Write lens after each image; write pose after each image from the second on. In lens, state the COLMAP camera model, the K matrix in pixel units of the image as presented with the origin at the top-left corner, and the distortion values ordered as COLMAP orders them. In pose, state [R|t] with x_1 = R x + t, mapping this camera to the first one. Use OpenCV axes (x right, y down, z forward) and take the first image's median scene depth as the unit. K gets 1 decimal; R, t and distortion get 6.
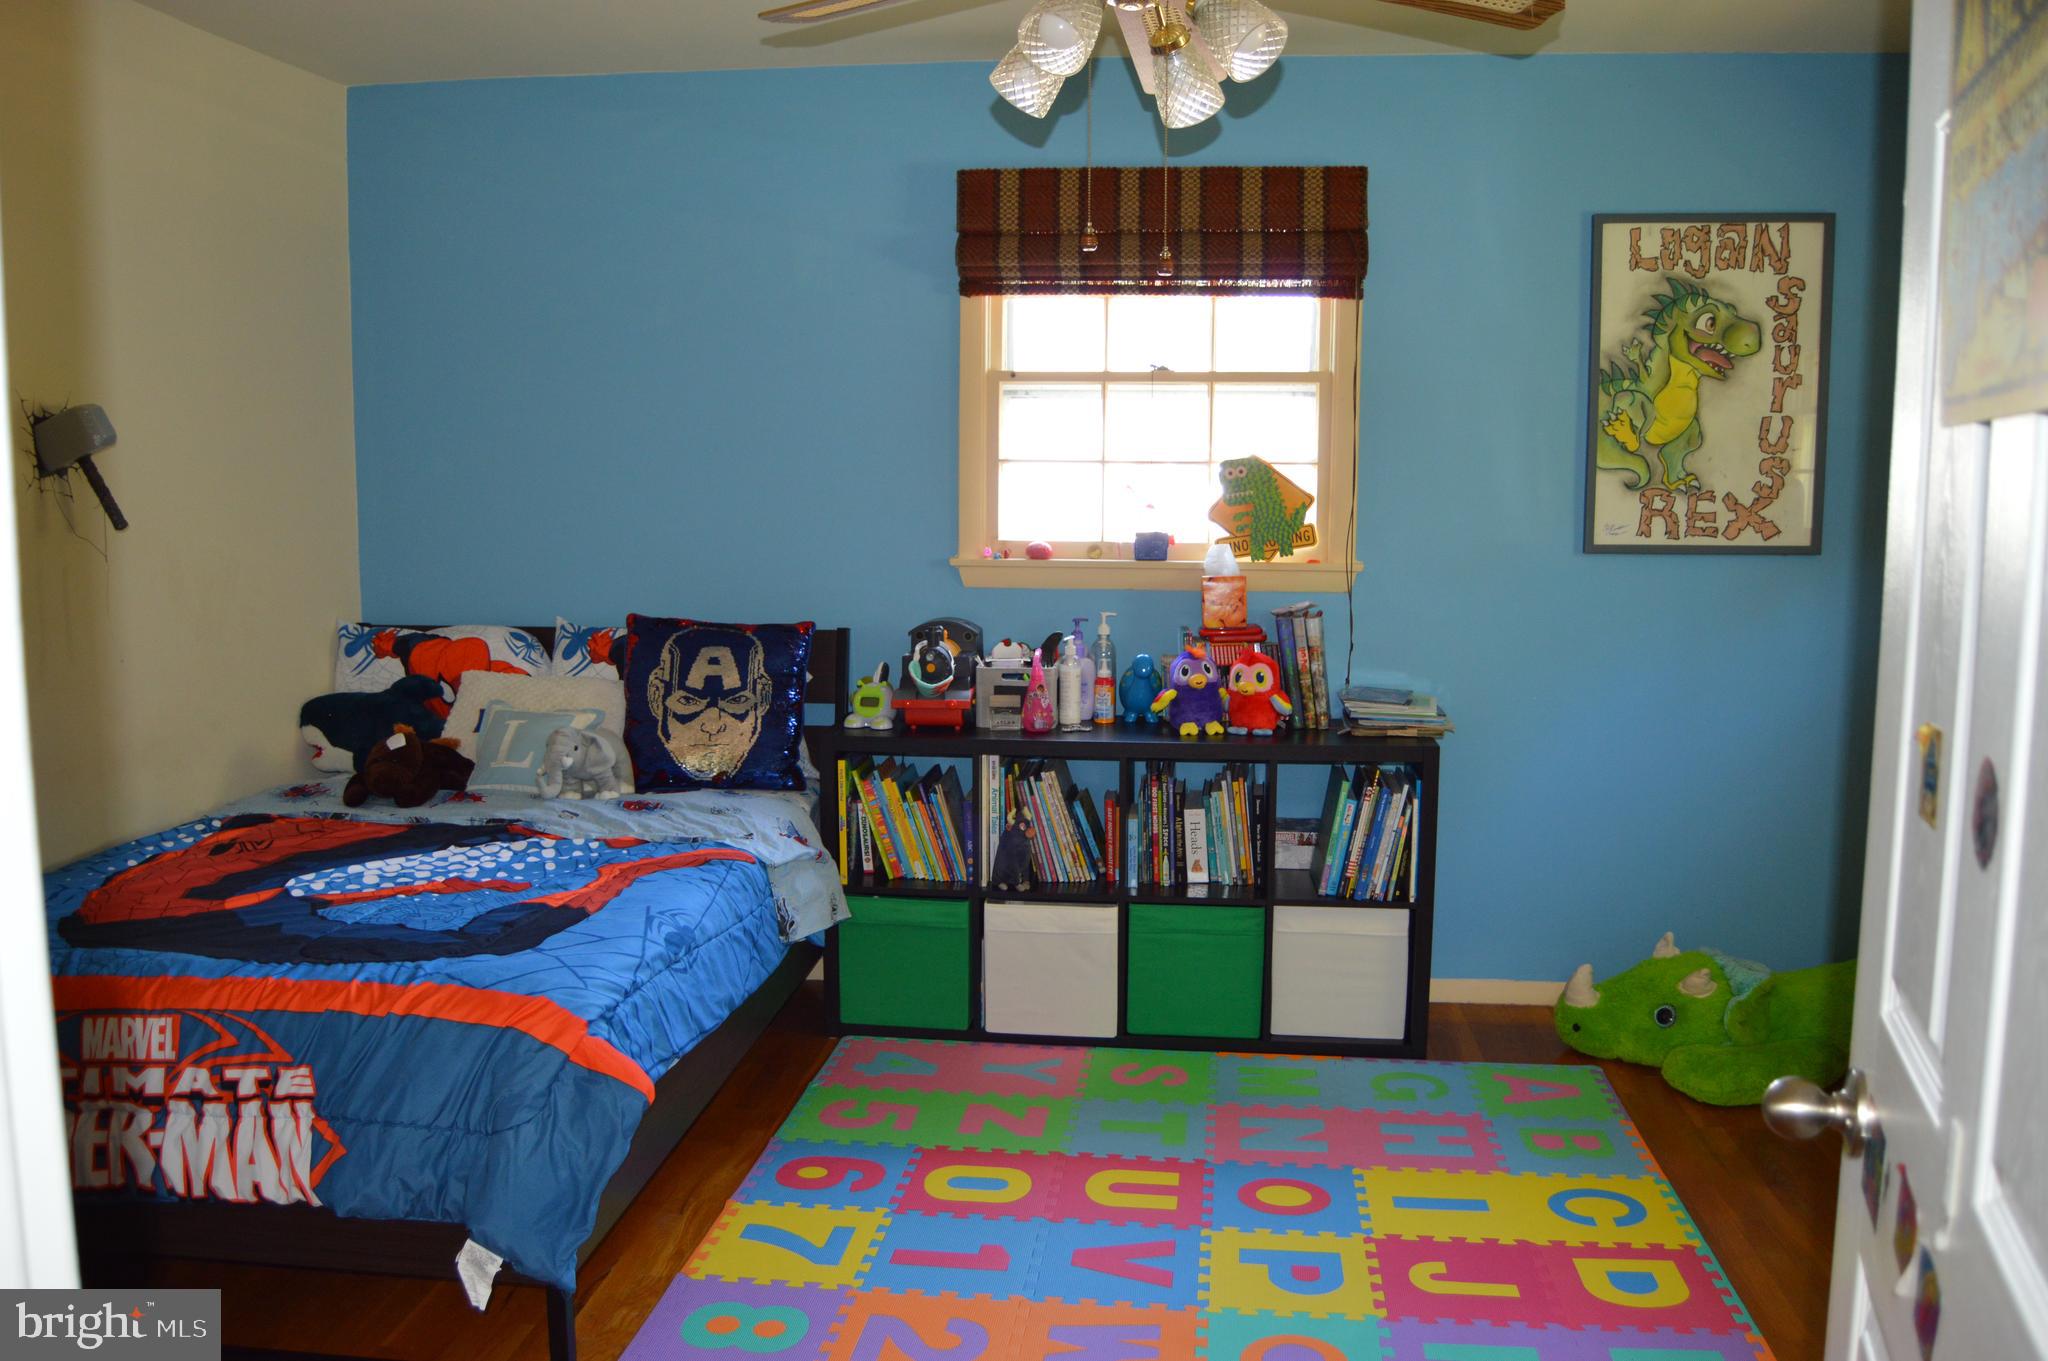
lens RADIAL K [[1627.0, 0, 1024.0], [0, 1627.0, 680.5], [0, 0, 1]] dist [-0.100183, 0.051107]
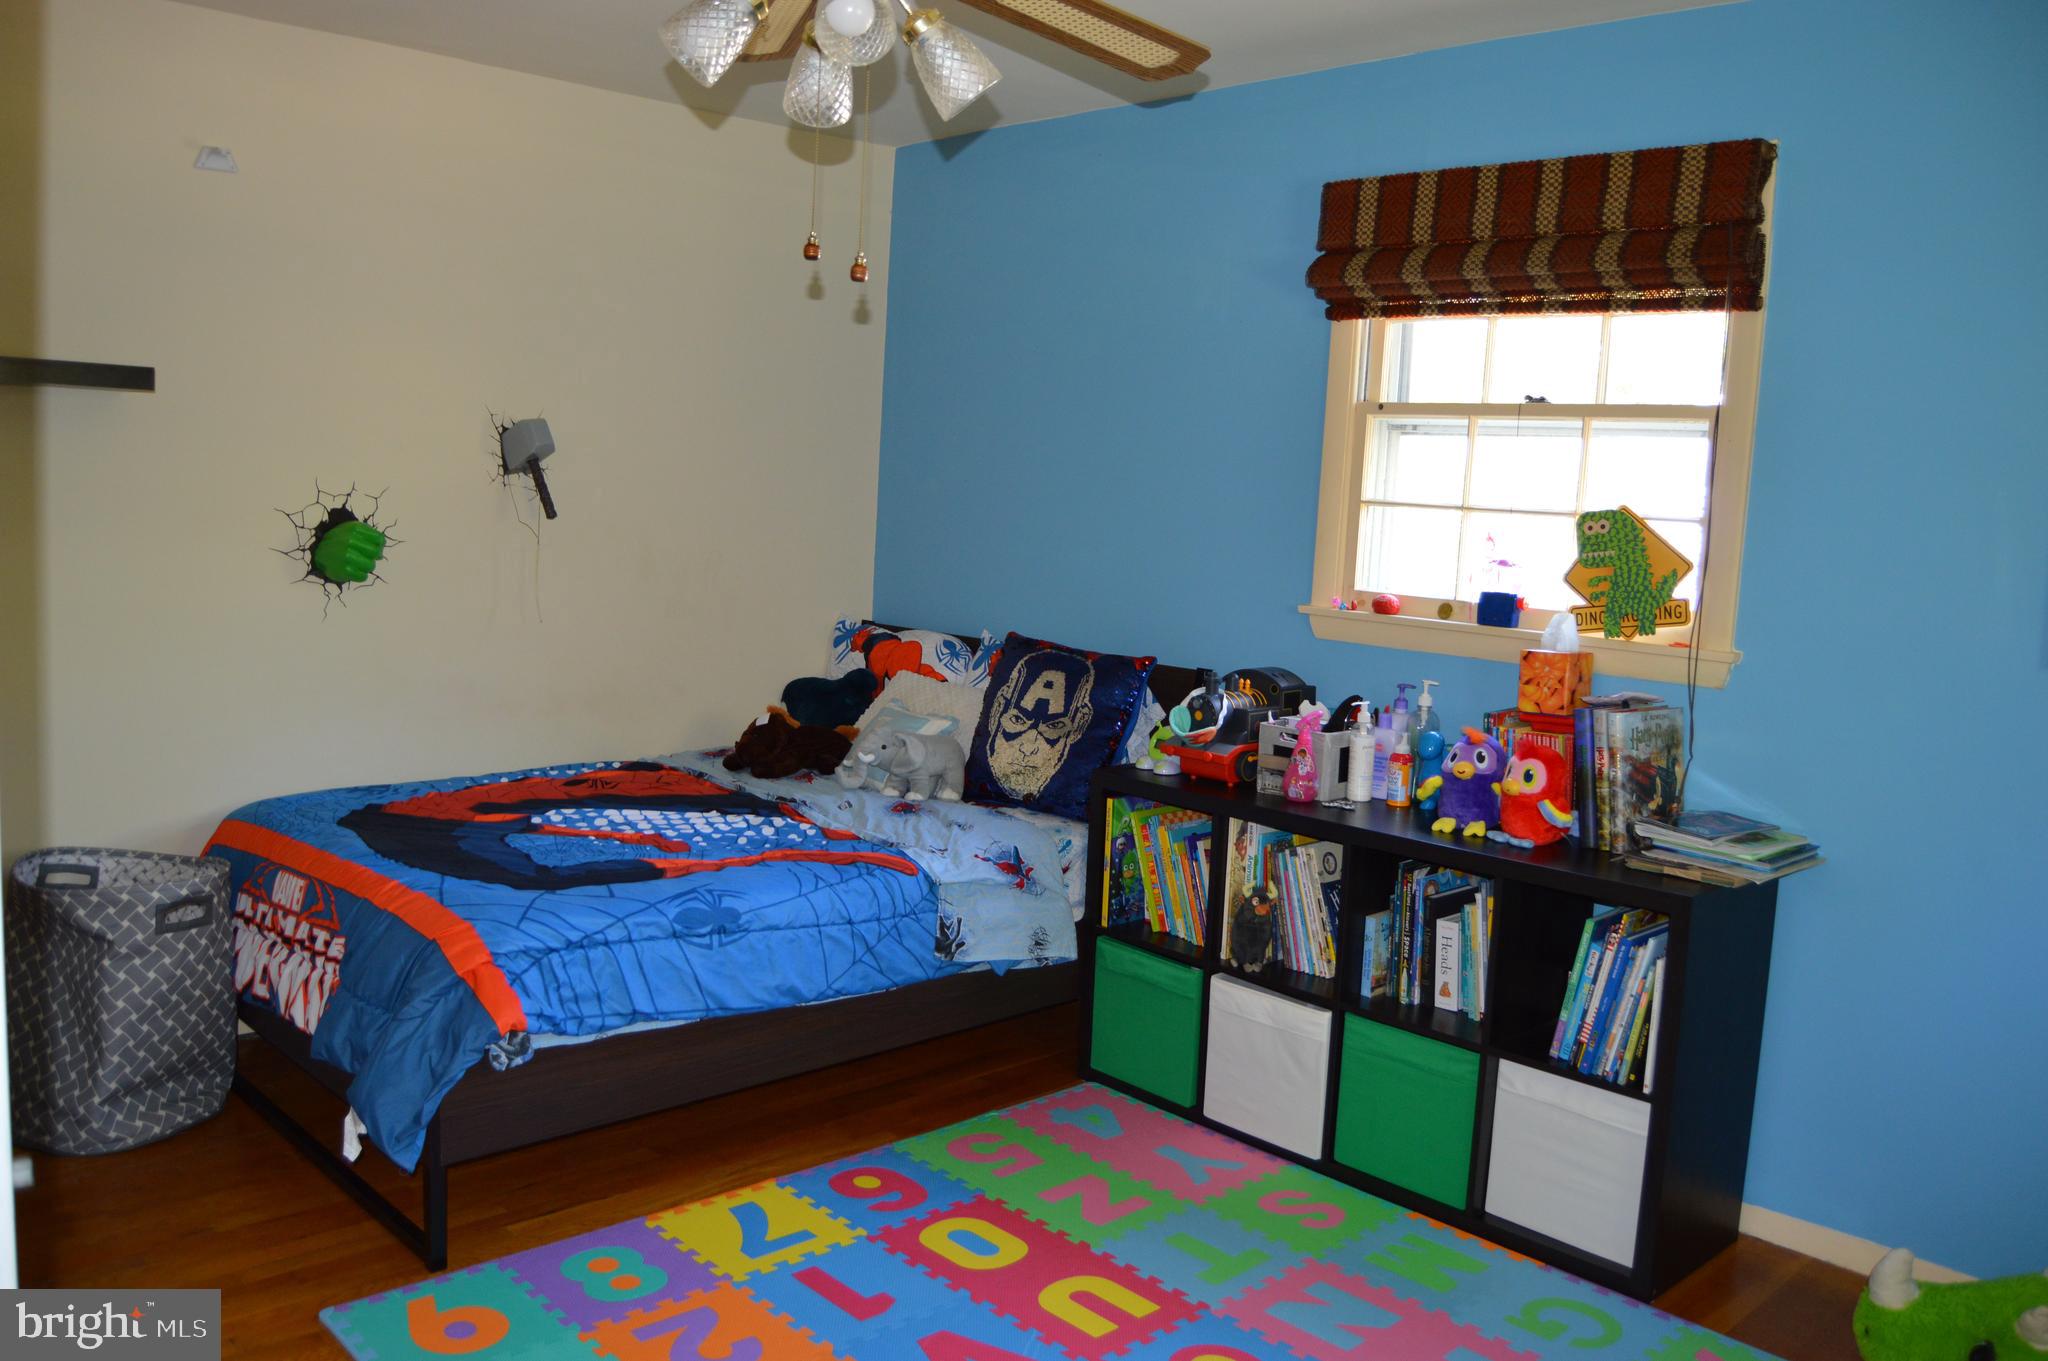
lens RADIAL K [[1627.0, 0, 1024.0], [0, 1627.0, 680.5], [0, 0, 1]] dist [-0.100183, 0.051107]
pose [[0.767885, 0.108769, -0.631286, 0.444851], [-0.127663, 0.991695, 0.015579, -0.028929], [0.627738, 0.068629, 0.775394, 0.206029]]
